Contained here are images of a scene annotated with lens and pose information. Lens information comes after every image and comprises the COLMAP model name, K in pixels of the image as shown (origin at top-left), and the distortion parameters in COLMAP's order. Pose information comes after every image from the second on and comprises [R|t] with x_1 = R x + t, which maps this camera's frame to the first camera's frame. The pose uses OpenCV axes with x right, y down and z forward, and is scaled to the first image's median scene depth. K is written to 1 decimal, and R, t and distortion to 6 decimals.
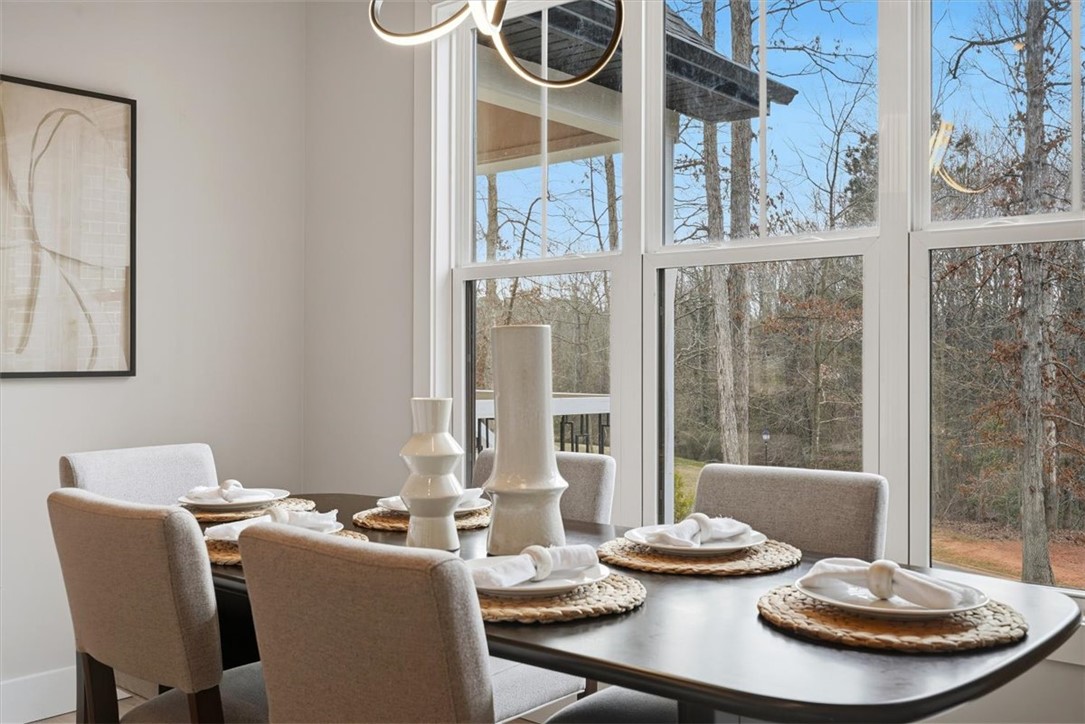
lens RADIAL K [[1038.7, 0, 544.1], [0, 1038.7, 359.4], [0, 0, 1]] dist [0.058162, 0.000000]
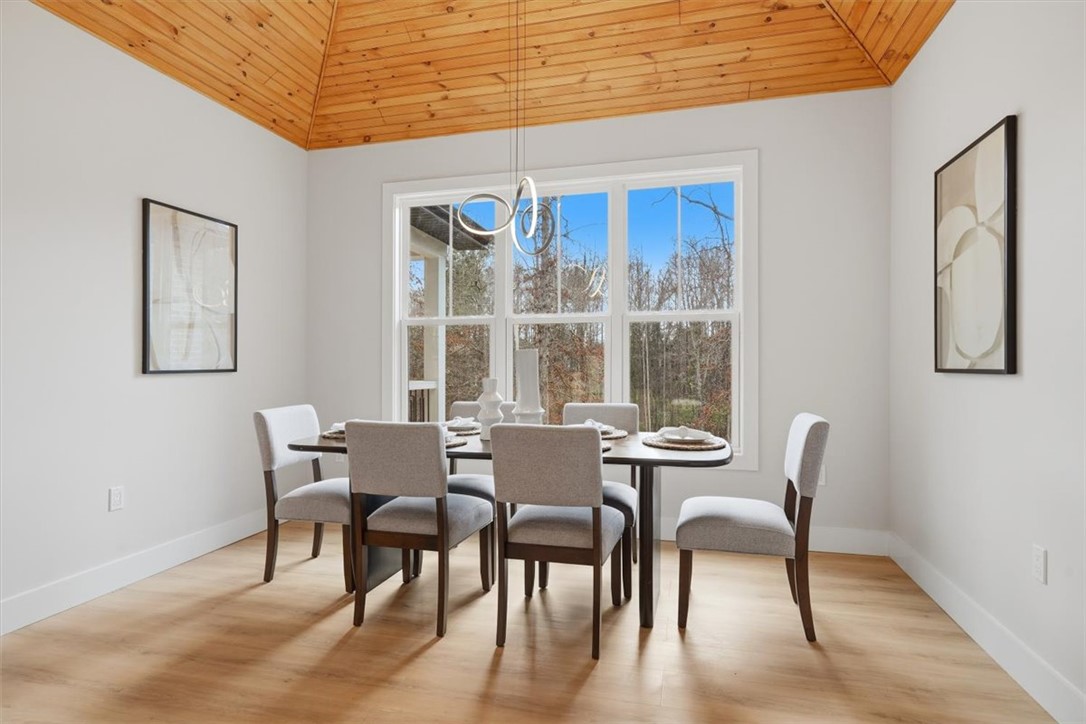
lens RADIAL K [[573.9, 0, 535.6], [0, 573.9, 362.9], [0, 0, 1]] dist [-0.004657, 0.000103]
pose [[0.896111, -0.002300, 0.443824, -0.382770], [0.003068, 0.999995, -0.001012, 0.002391], [-0.443820, 0.002268, 0.896113, -0.160716]]
